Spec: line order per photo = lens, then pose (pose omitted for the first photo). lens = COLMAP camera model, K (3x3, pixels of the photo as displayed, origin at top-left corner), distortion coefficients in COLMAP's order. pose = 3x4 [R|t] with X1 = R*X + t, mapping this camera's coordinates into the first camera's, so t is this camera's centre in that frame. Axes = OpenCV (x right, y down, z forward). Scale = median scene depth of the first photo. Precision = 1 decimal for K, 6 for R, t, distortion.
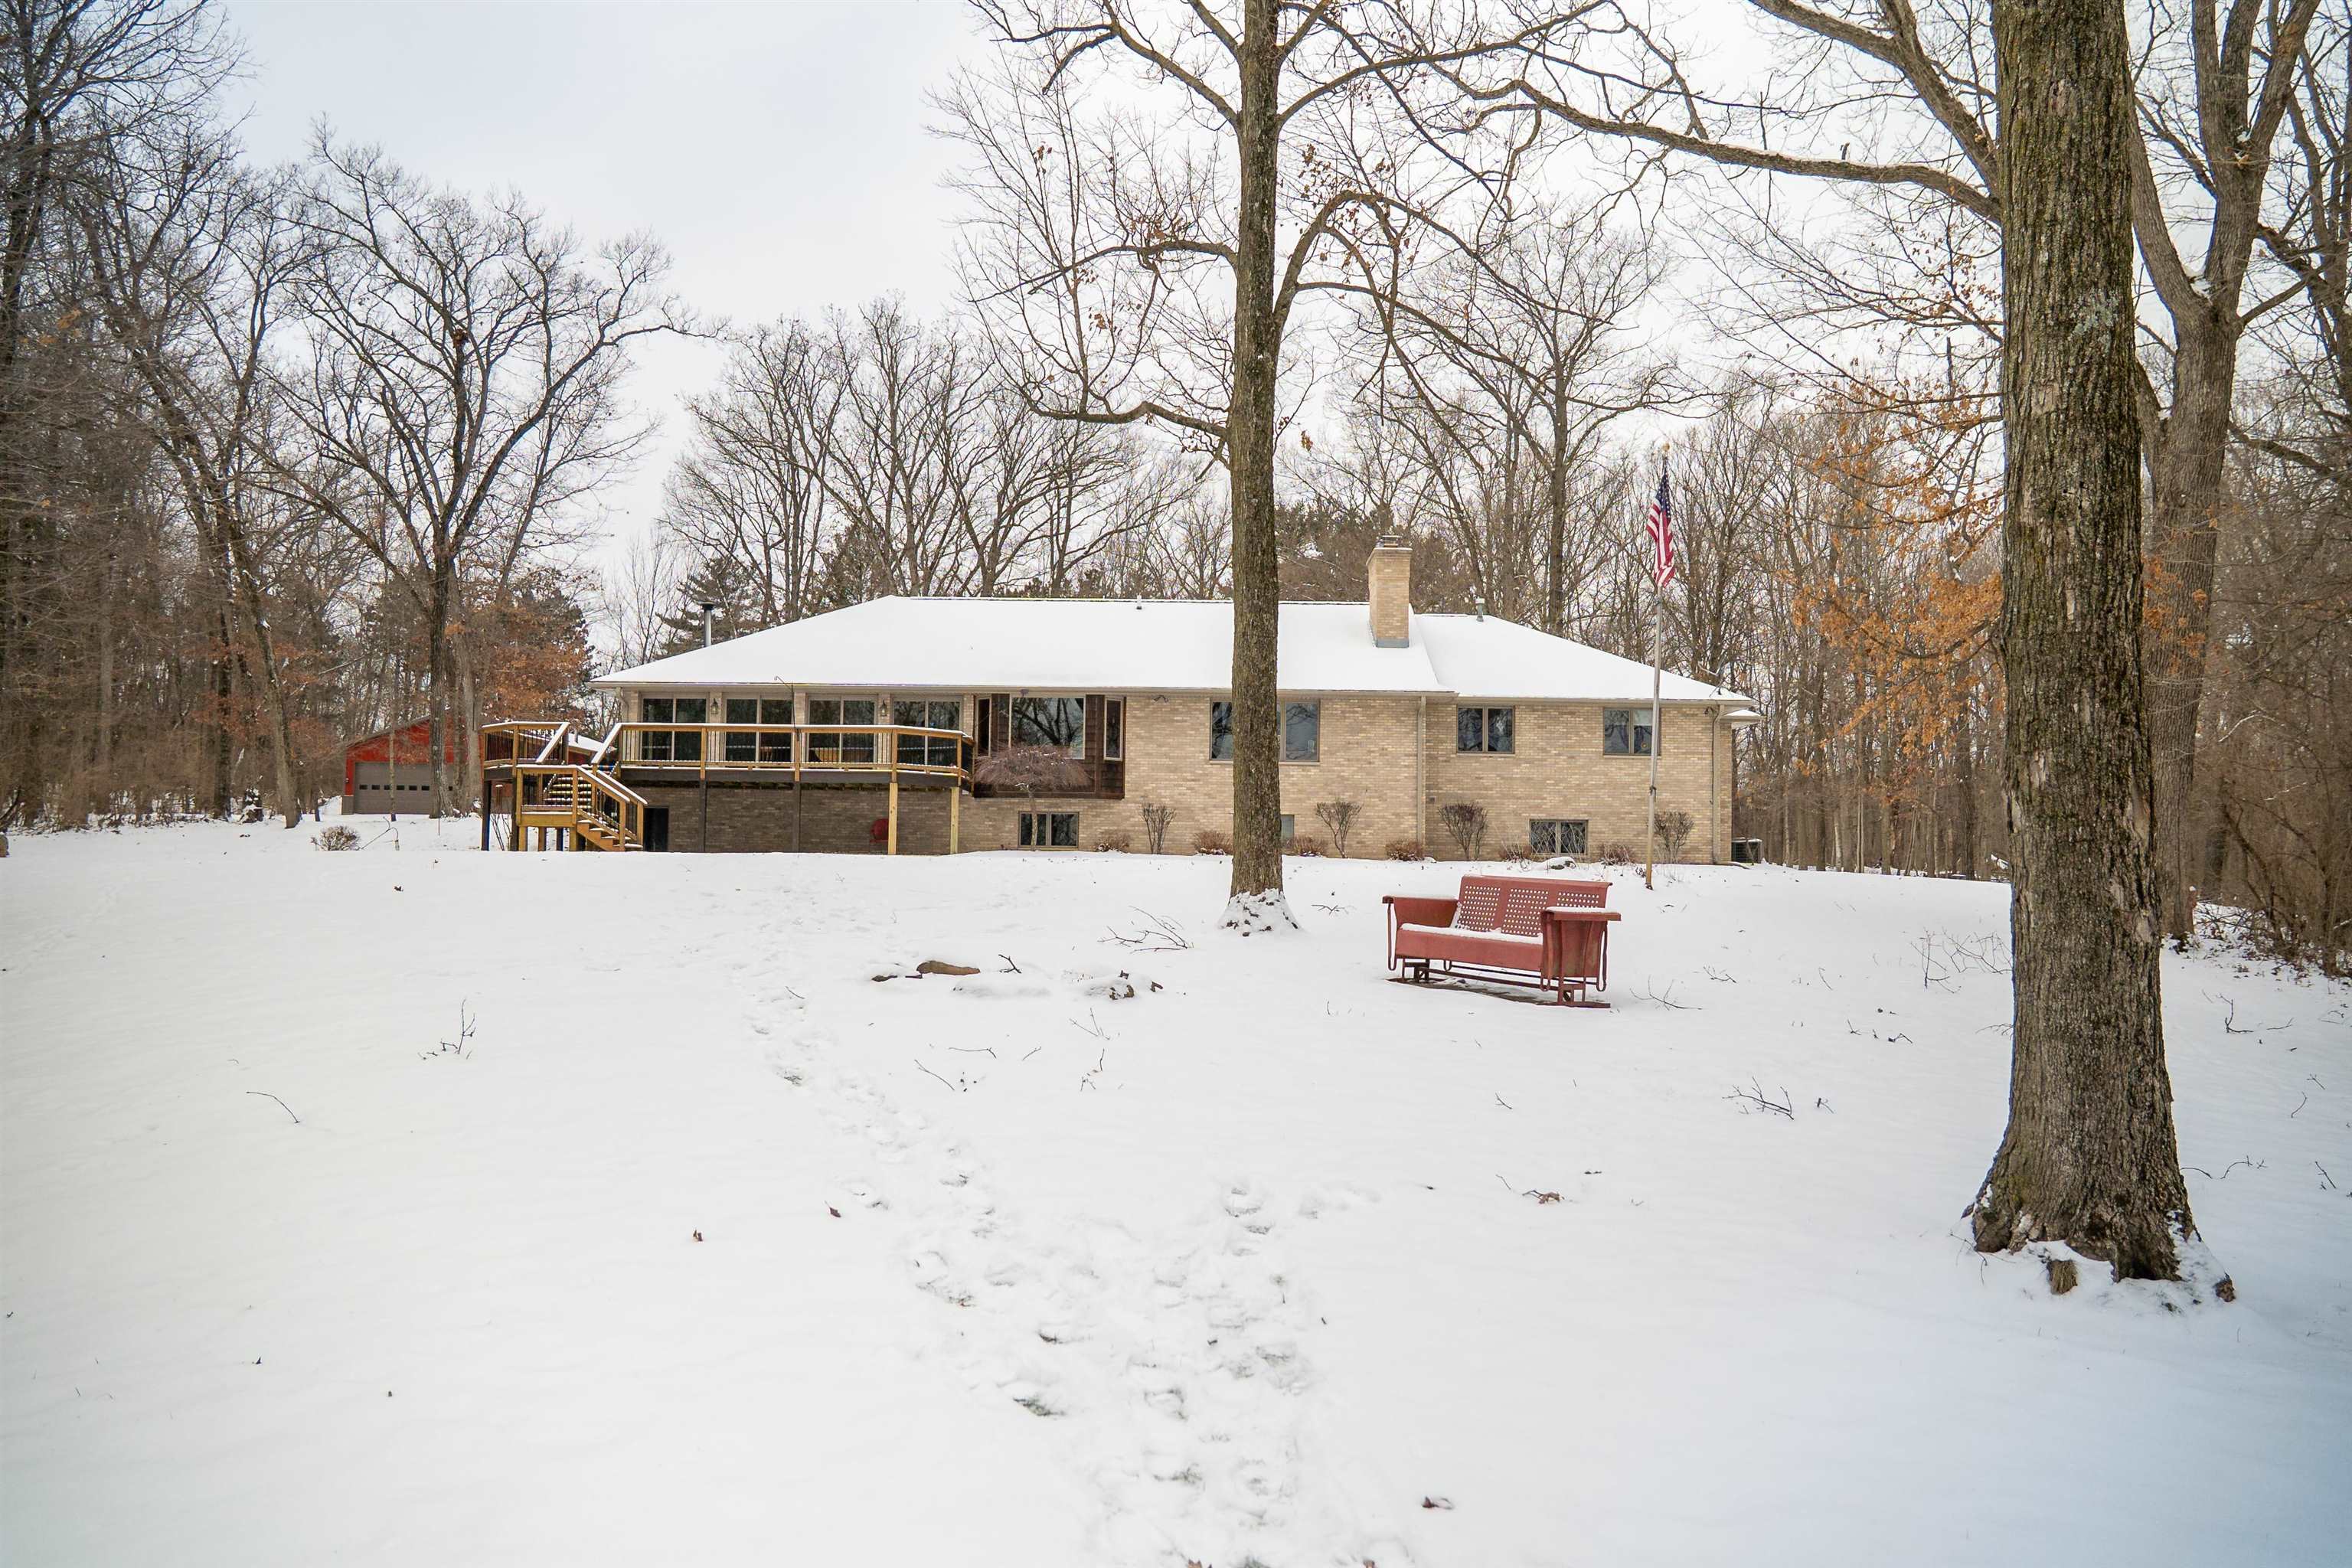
lens RADIAL K [[1750.2, 0, 1176.0], [0, 1750.2, 784.0], [0, 0, 1]] dist [-0.139245, 0.099614]
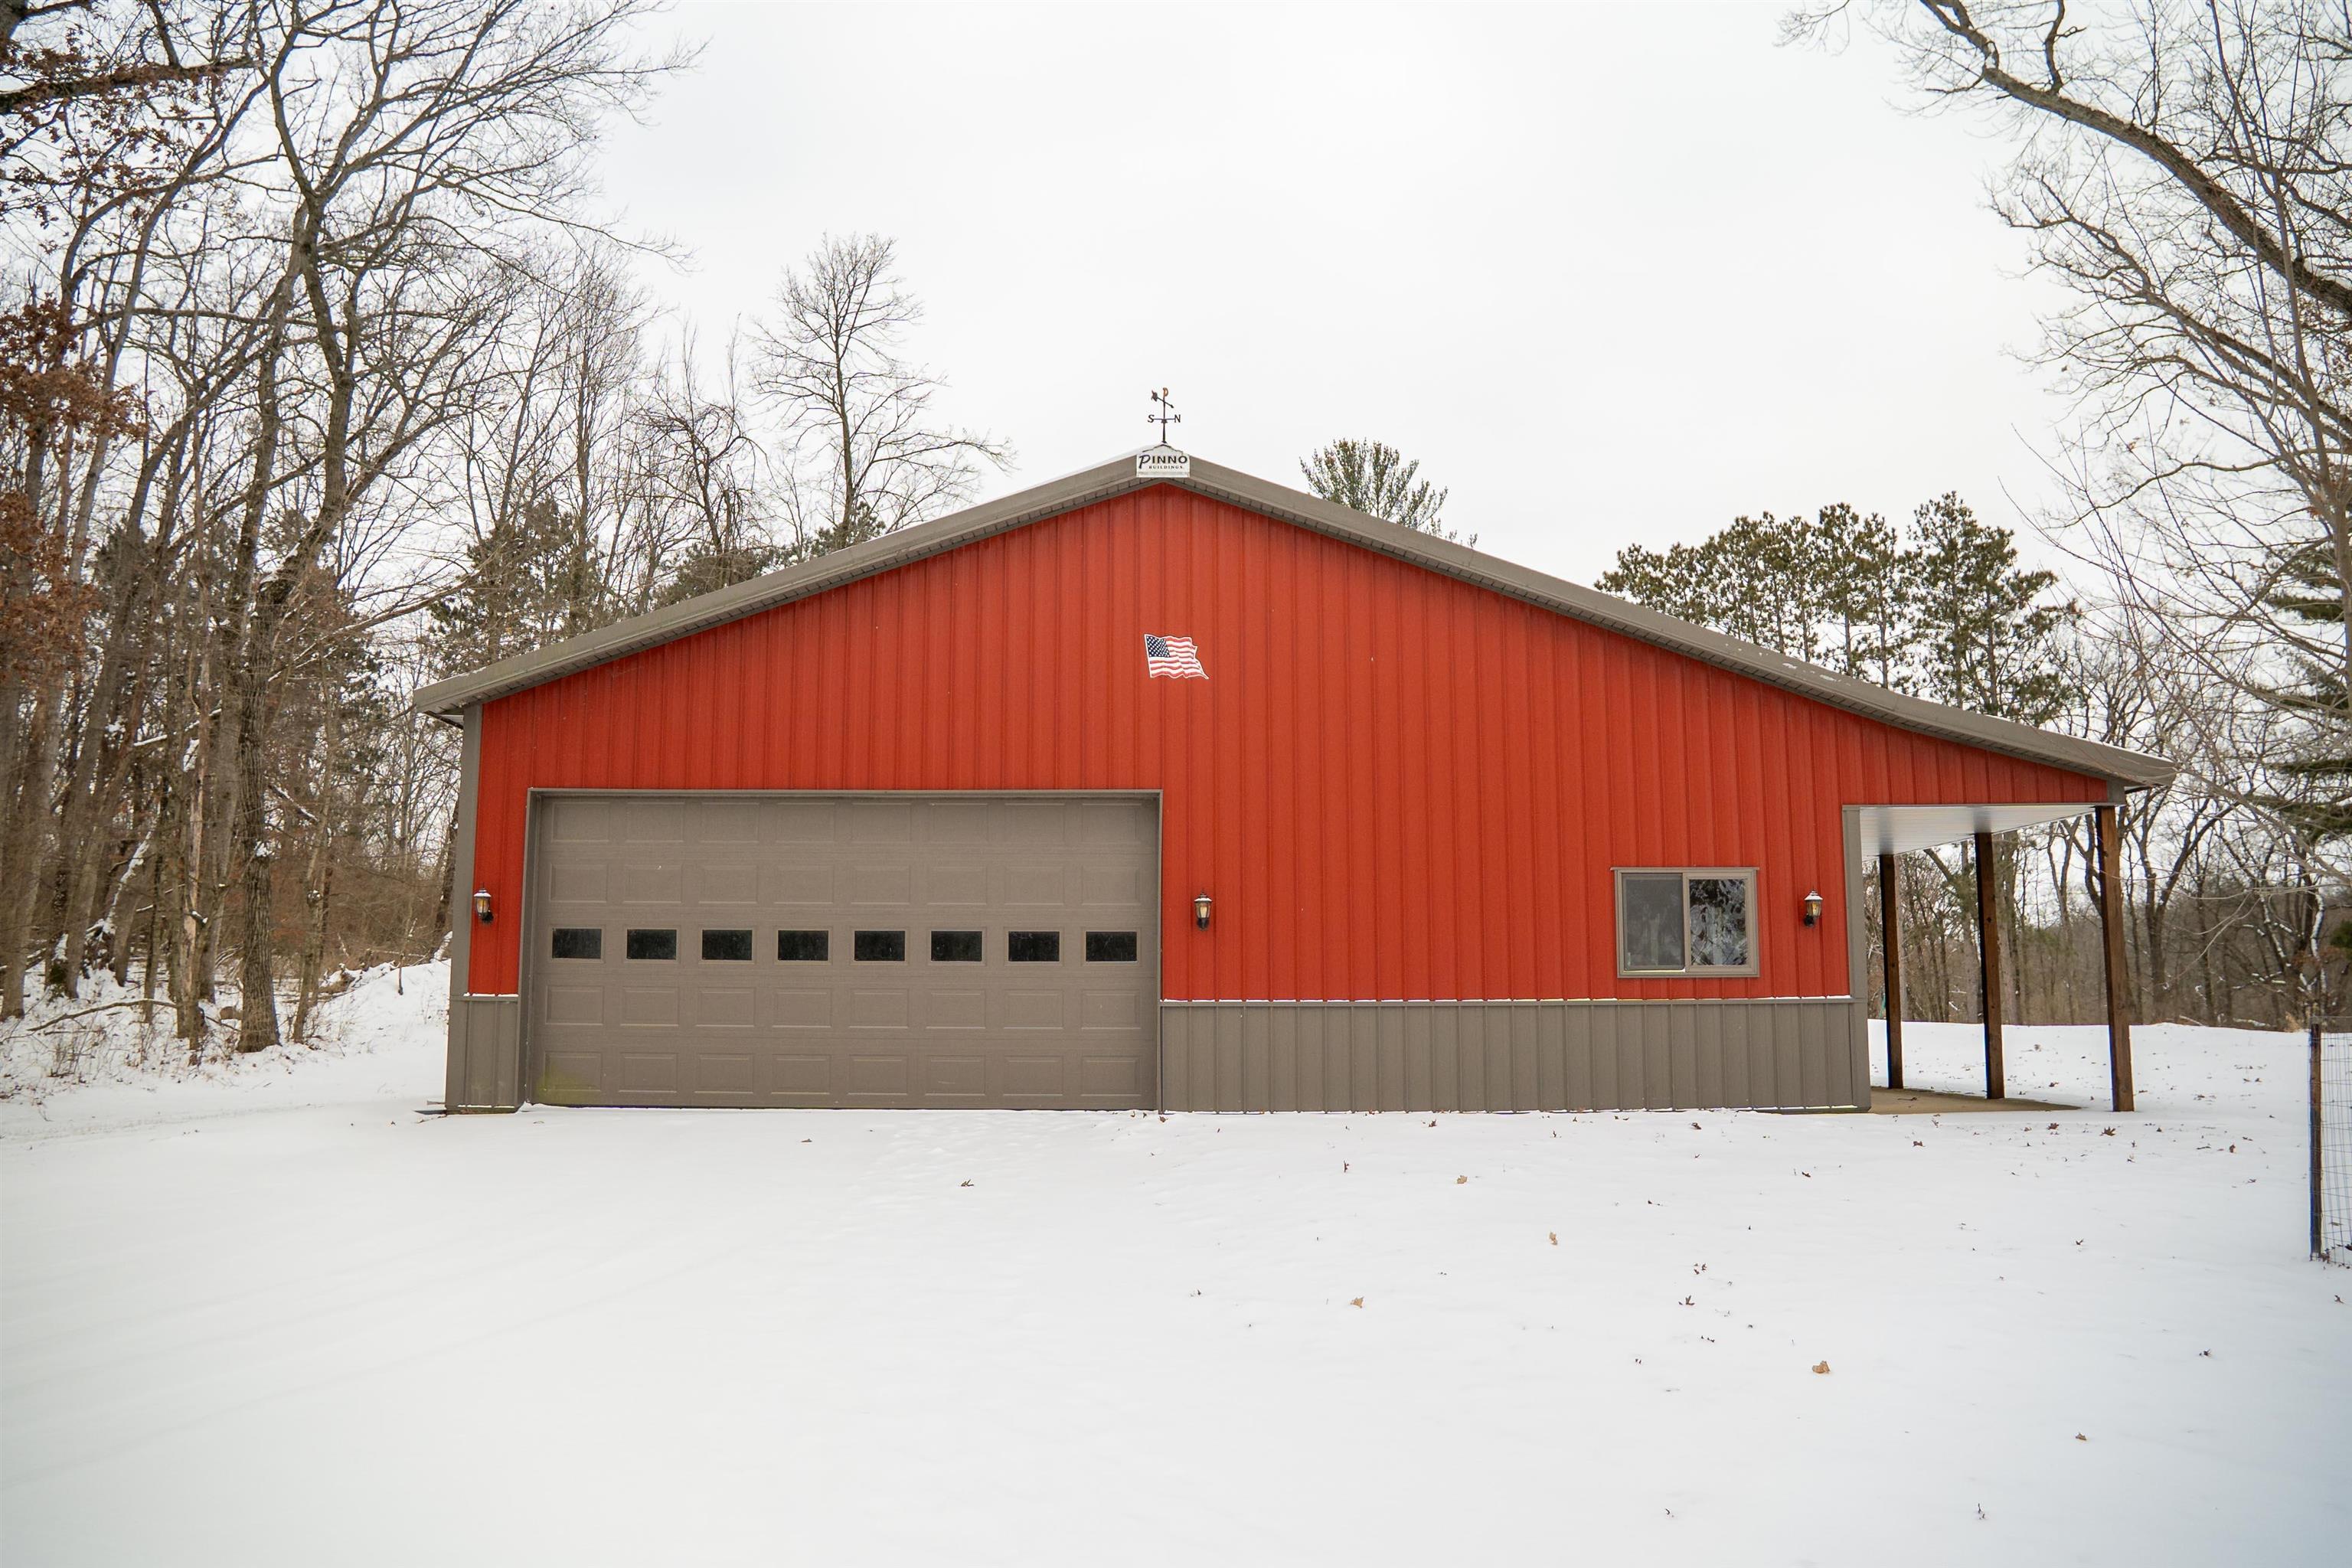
lens RADIAL K [[1750.2, 0, 1176.0], [0, 1750.2, 784.0], [0, 0, 1]] dist [-0.139245, 0.099614]
pose [[0.999758, -0.015288, -0.015824, -0.699584], [0.013978, 0.996715, -0.079770, 0.000989], [0.016991, 0.079530, 0.996688, 1.401680]]
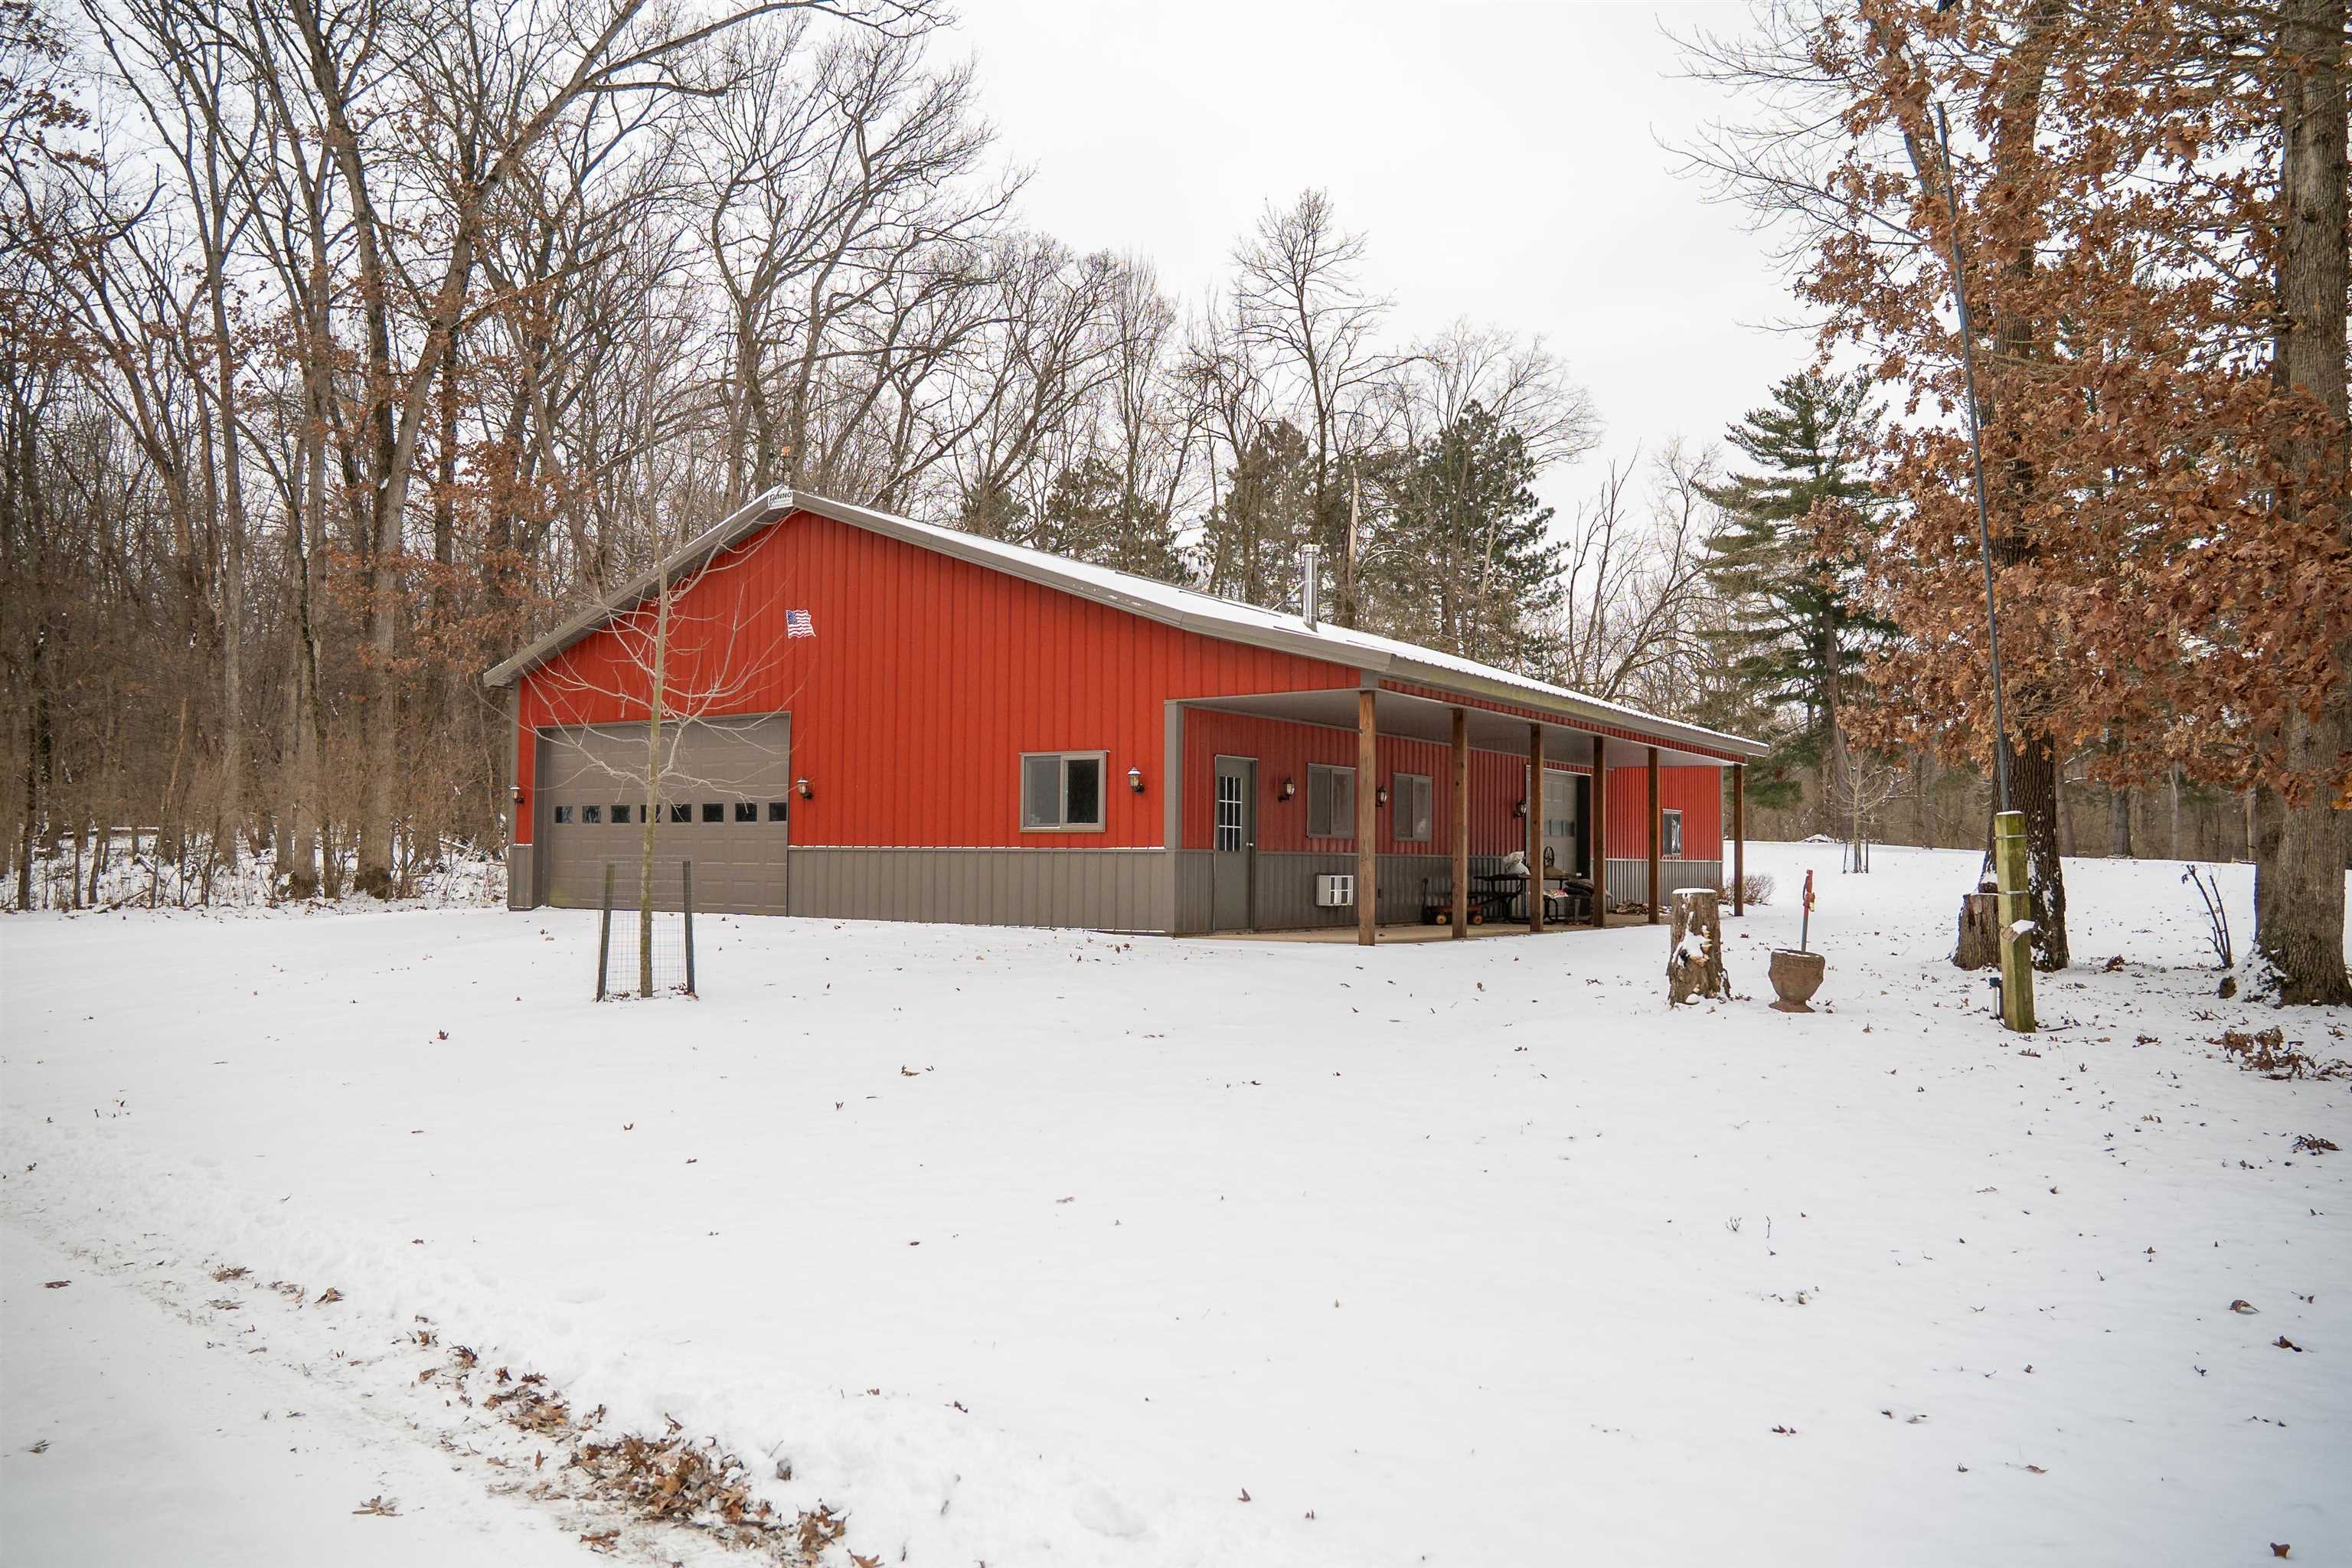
lens RADIAL K [[1750.2, 0, 1176.0], [0, 1750.2, 784.0], [0, 0, 1]] dist [-0.139245, 0.099614]
pose [[0.823110, -0.032262, -0.566965, -0.385144], [0.030444, 0.999456, -0.012673, 0.006034], [0.567065, -0.006829, 0.823644, 1.379582]]
